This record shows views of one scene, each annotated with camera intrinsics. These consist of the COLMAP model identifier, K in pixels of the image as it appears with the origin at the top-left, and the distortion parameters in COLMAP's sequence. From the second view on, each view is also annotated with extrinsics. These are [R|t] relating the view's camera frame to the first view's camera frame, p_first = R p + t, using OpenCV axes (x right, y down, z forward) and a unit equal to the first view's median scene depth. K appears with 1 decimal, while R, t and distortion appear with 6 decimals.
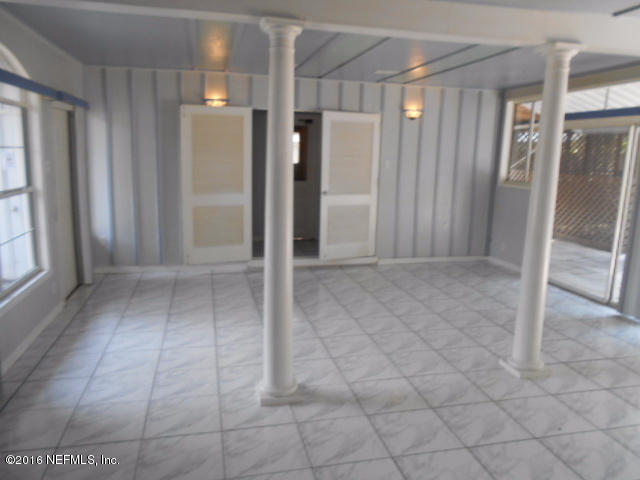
lens RADIAL K [[504.2, 0, 326.1], [0, 504.2, 241.0], [0, 0, 1]] dist [-0.031836, 0.054119]
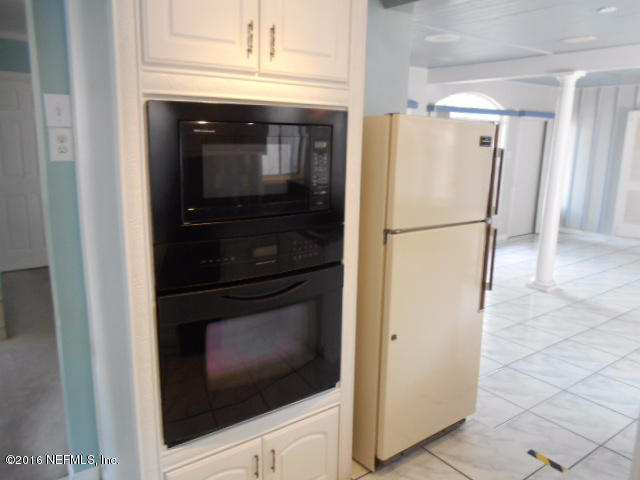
lens RADIAL K [[504.2, 0, 321.4], [0, 504.2, 235.1], [0, 0, 1]] dist [-0.031836, 0.054119]
pose [[0.397197, 0.156839, -0.904233, 0.589800], [-0.164565, 0.981491, 0.097951, 0.044654], [0.902858, 0.109899, 0.415655, -0.216126]]
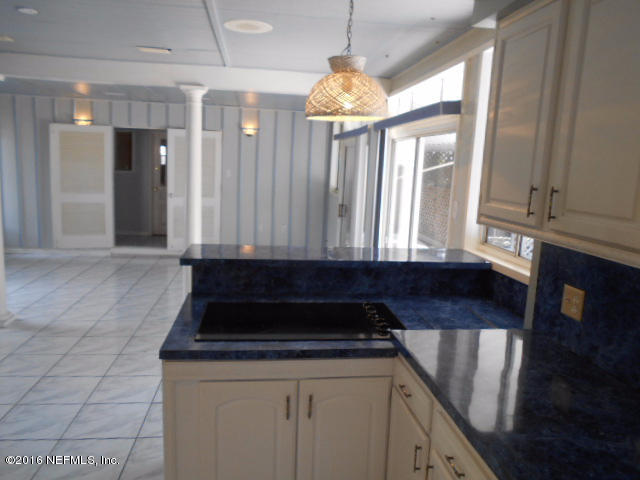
lens RADIAL K [[504.2, 0, 308.1], [0, 504.2, 246.9], [0, 0, 1]] dist [-0.031836, 0.054119]
pose [[0.990832, 0.037724, -0.129724, 0.521721], [-0.039427, 0.999166, -0.010579, 0.031819], [0.129217, 0.015597, 0.991494, -0.182992]]
